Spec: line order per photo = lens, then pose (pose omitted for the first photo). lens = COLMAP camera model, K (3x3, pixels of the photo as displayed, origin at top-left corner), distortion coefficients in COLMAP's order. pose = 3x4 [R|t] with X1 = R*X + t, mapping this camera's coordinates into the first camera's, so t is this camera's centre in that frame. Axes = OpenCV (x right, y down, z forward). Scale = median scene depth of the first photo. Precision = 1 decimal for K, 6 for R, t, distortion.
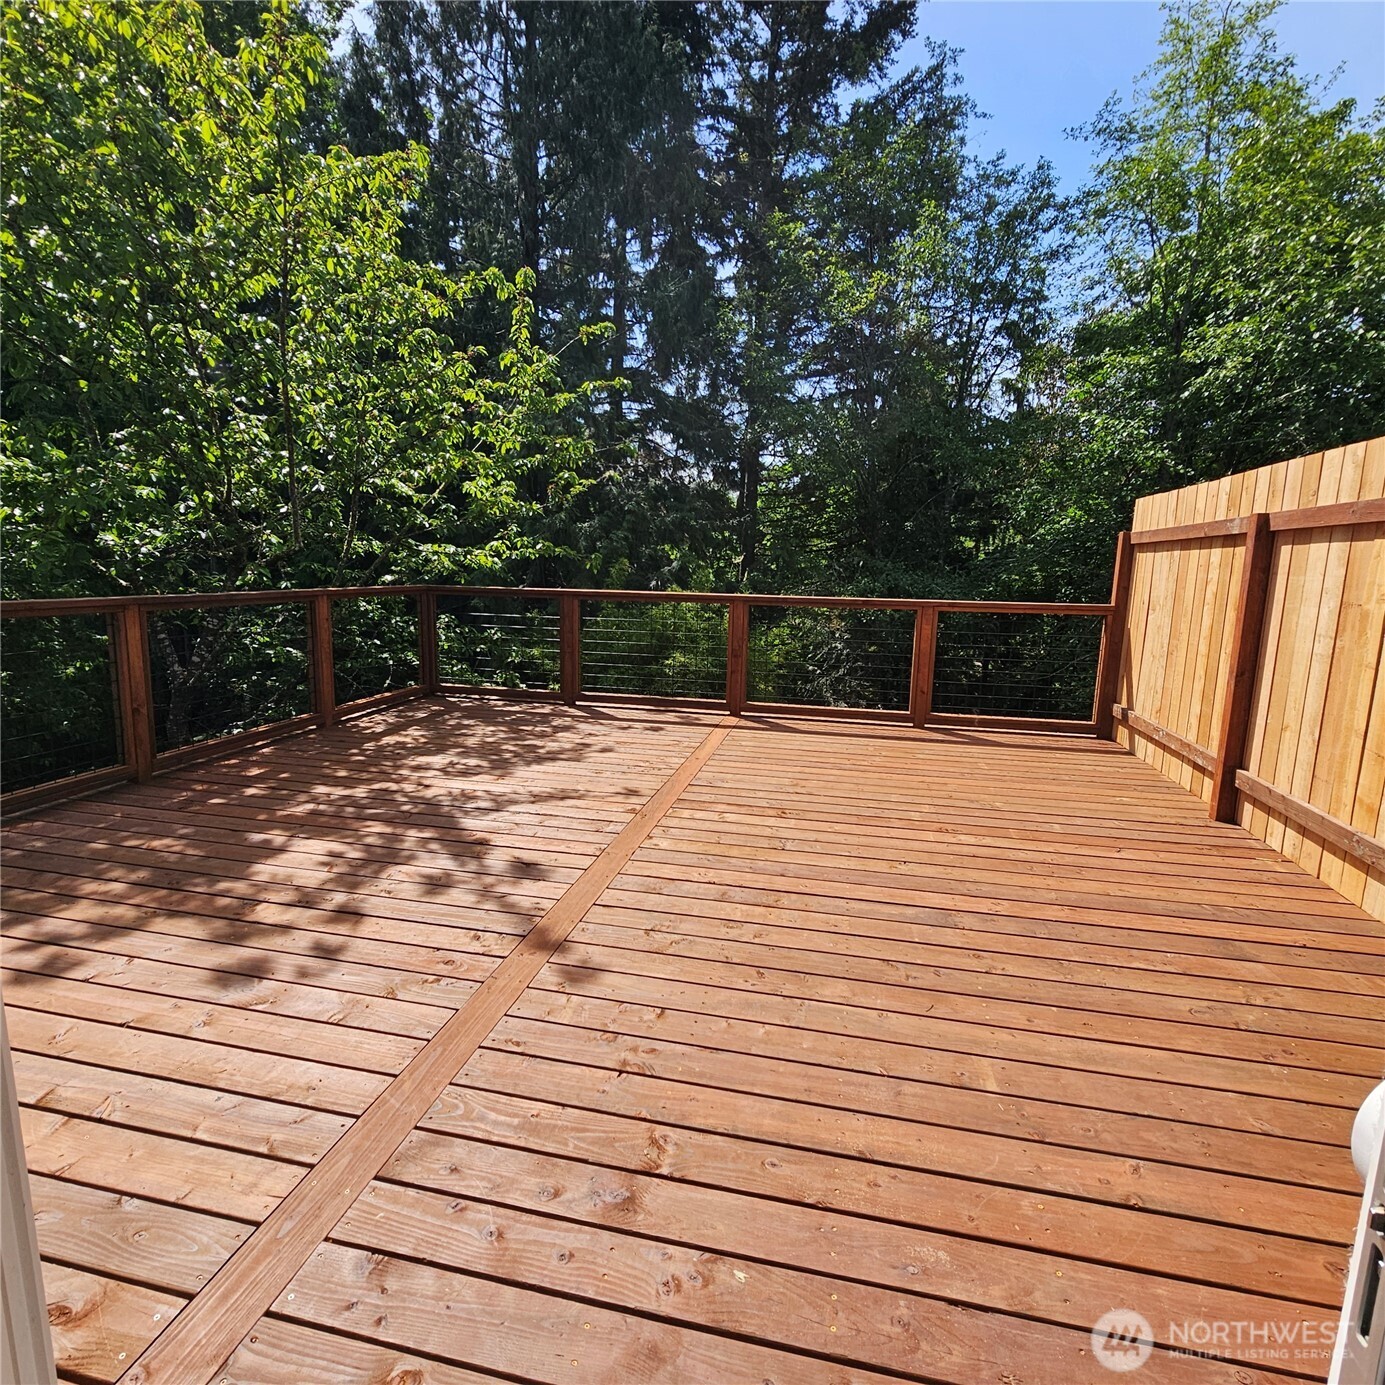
lens RADIAL K [[759.8, 0, 691.4], [0, 759.8, 691.5], [0, 0, 1]] dist [-0.000401, -0.000040]
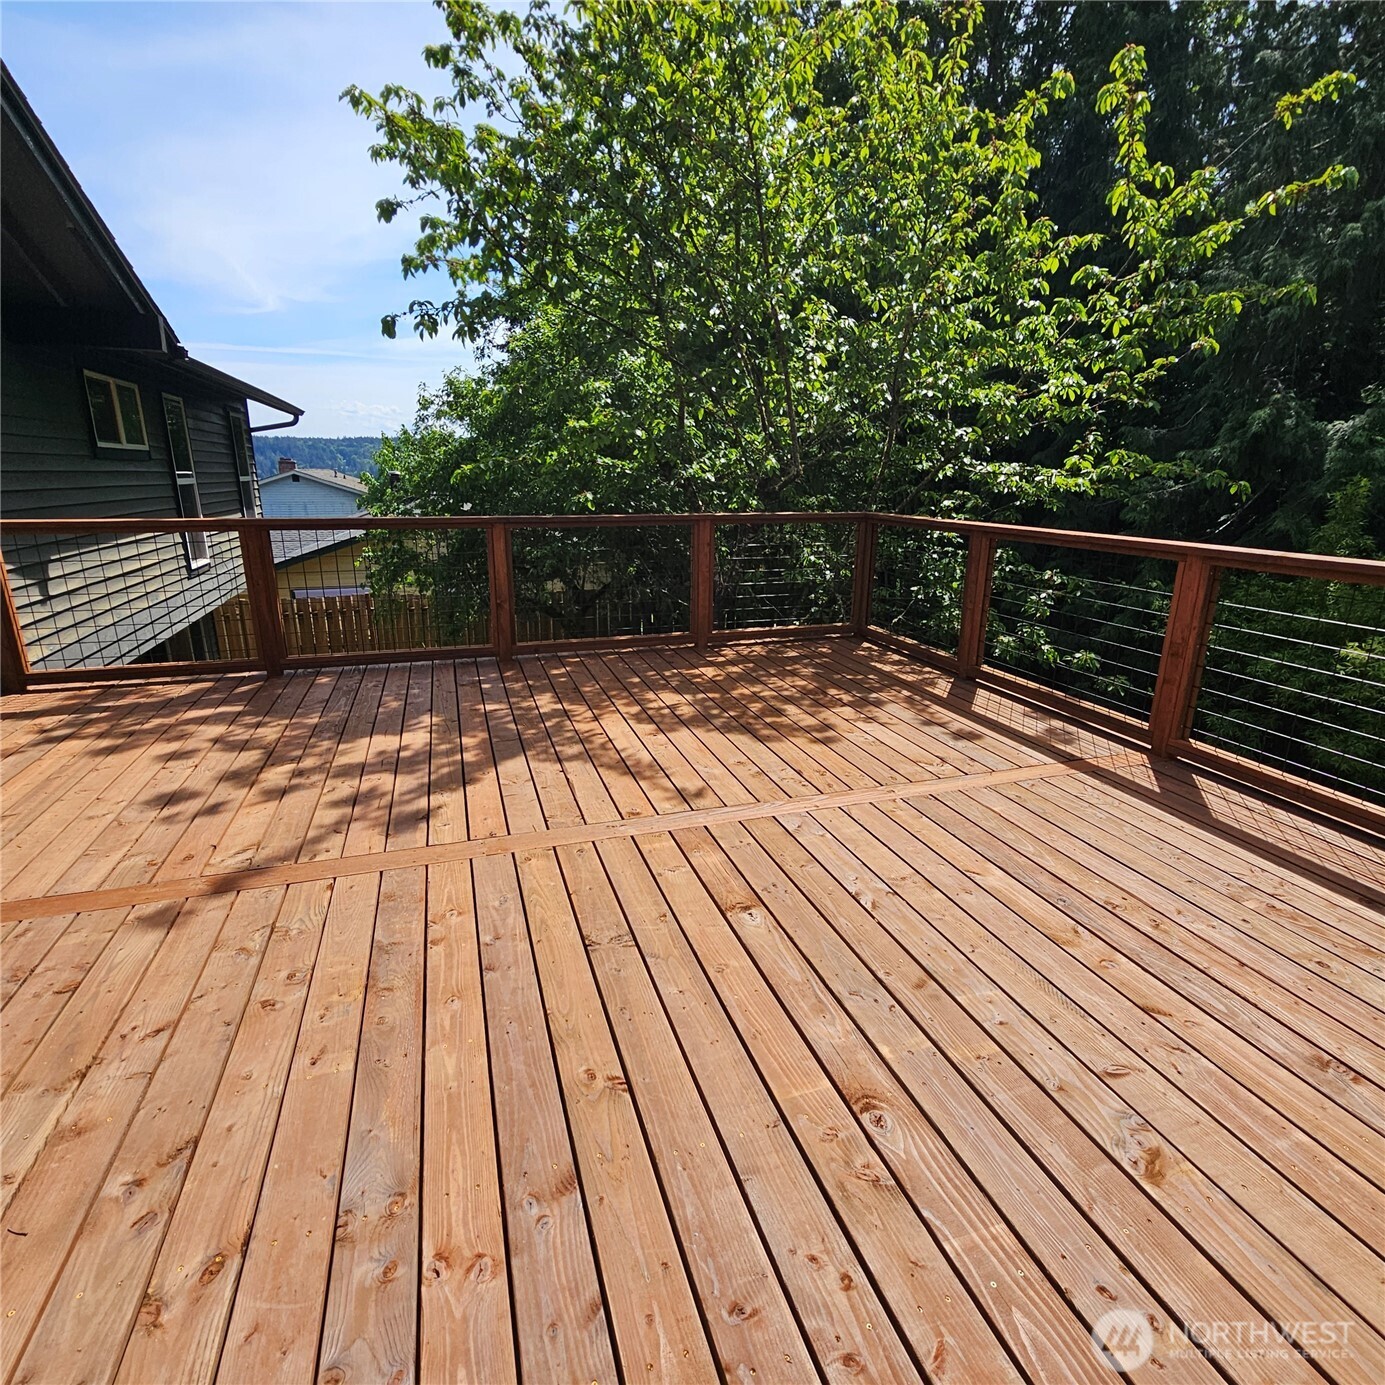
lens RADIAL K [[759.8, 0, 690.6], [0, 759.8, 690.8], [0, 0, 1]] dist [-0.000401, -0.000040]
pose [[0.501781, 0.225531, -0.835076, 0.591065], [-0.140249, 0.973850, 0.178737, -0.117937], [0.853549, 0.027432, 0.520290, 0.655549]]
